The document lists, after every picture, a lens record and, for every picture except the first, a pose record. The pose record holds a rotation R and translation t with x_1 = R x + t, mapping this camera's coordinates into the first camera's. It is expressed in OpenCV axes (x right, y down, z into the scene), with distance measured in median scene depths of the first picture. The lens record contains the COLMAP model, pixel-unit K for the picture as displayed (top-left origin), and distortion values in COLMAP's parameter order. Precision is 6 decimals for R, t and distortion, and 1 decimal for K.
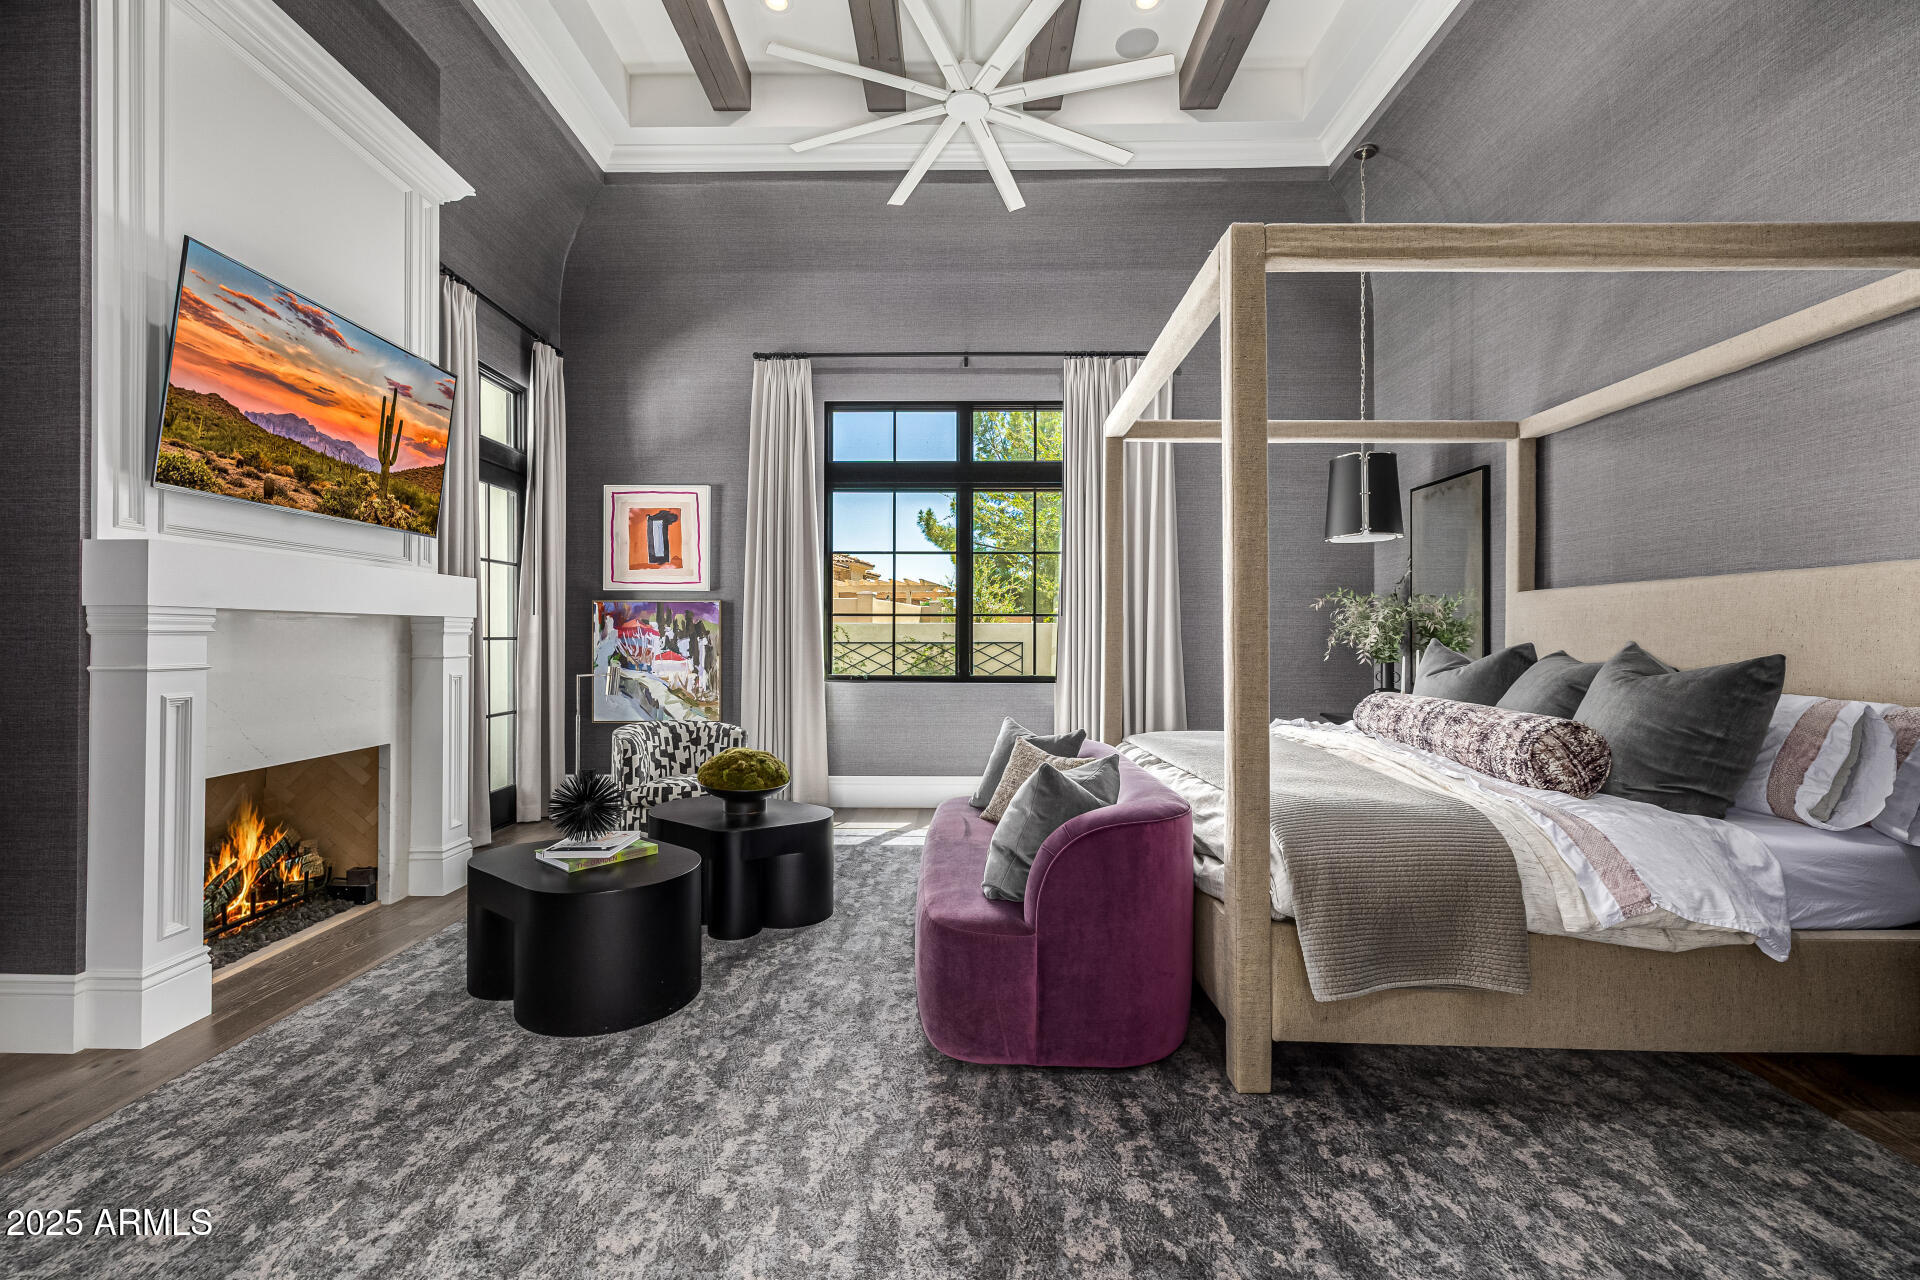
lens RADIAL K [[812.4, 0, 958.2], [0, 812.4, 642.1], [0, 0, 1]] dist [0.000327, 0.001855]
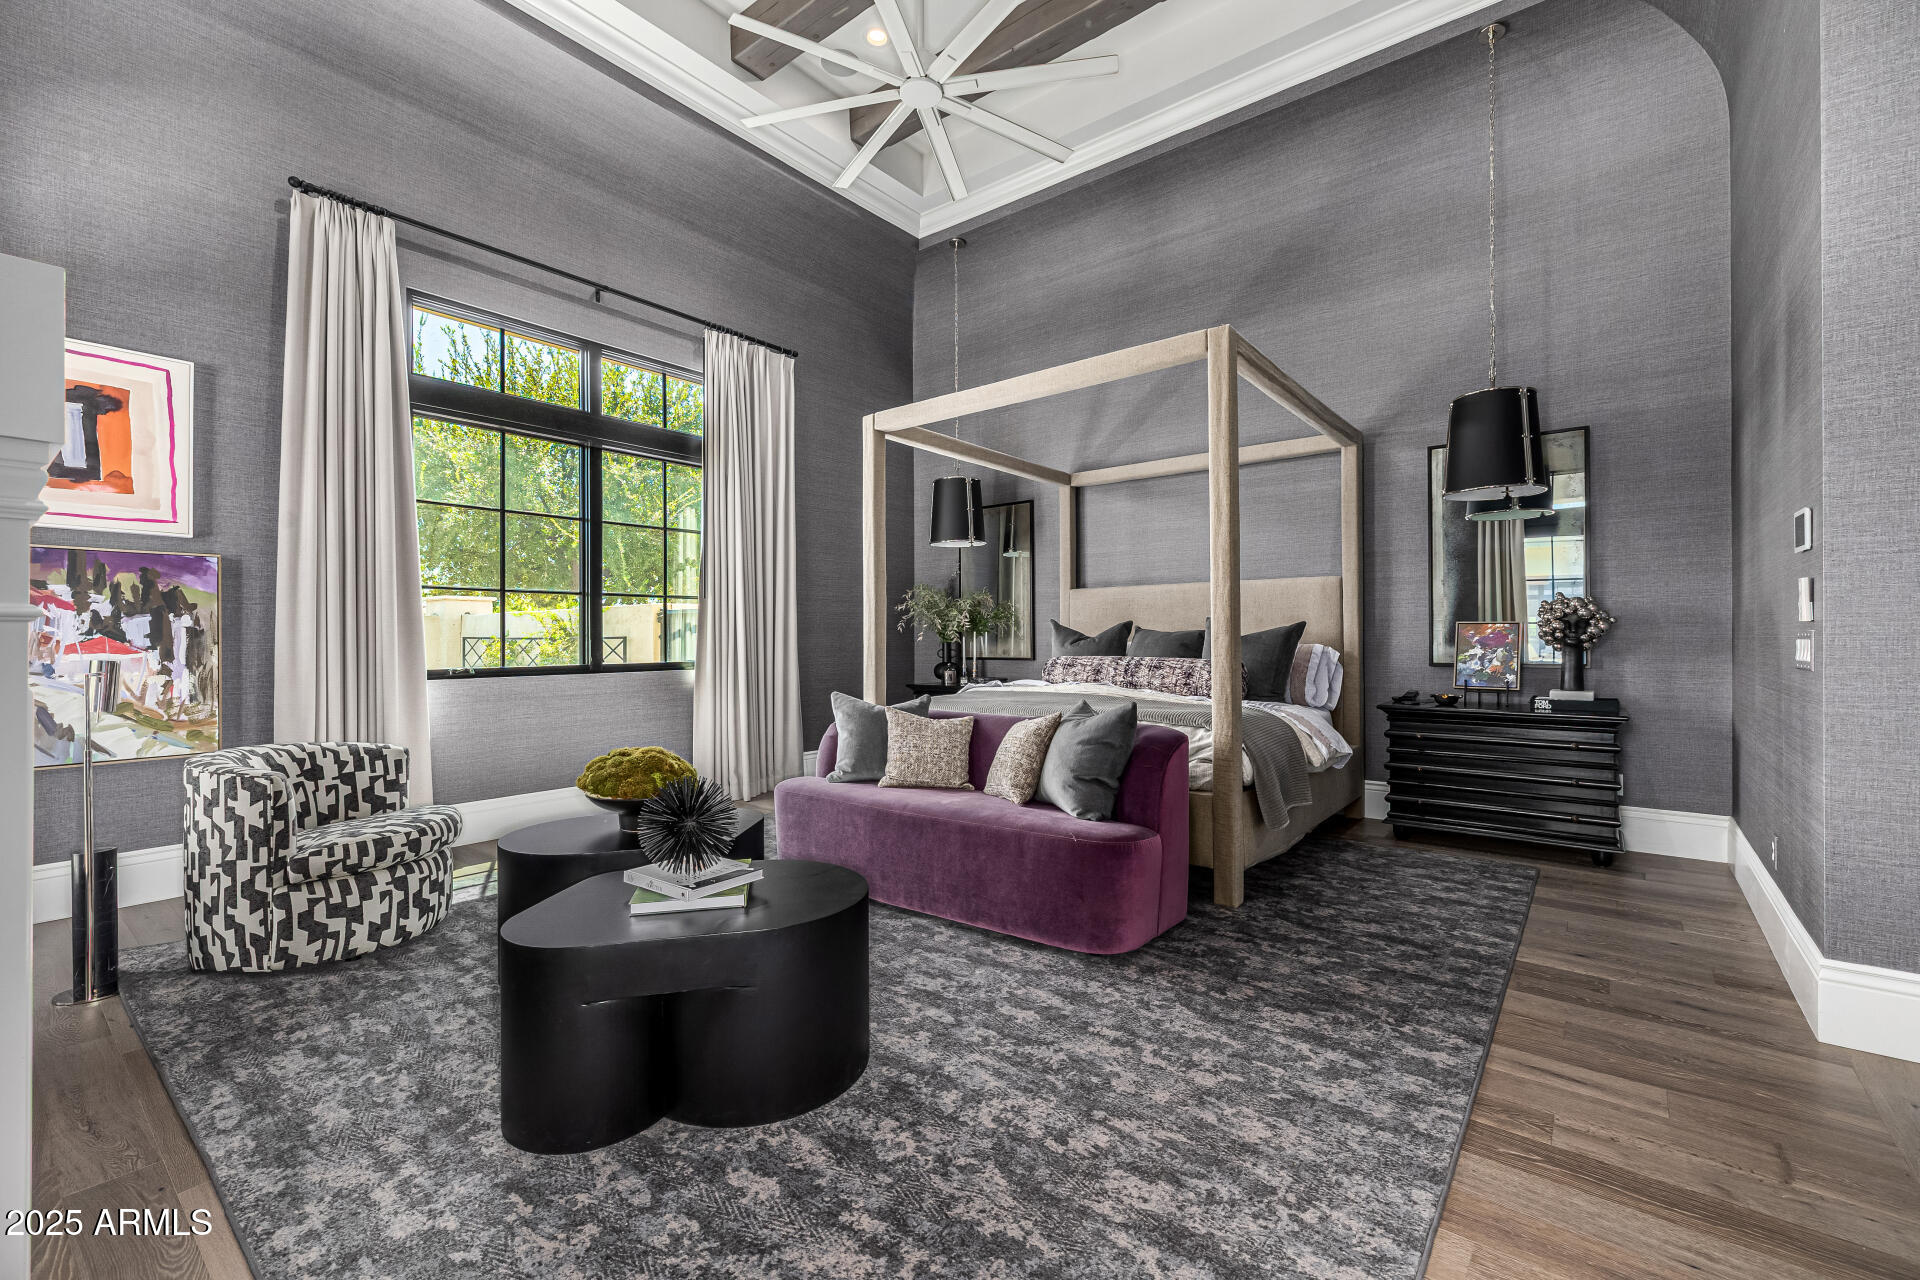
lens RADIAL K [[812.4, 0, 933.2], [0, 812.4, 653.3], [0, 0, 1]] dist [0.000327, 0.001855]
pose [[0.621152, -0.020646, 0.783418, -0.749856], [0.011206, 0.999785, 0.017464, 0.031729], [-0.783610, -0.002069, 0.621250, 0.321761]]
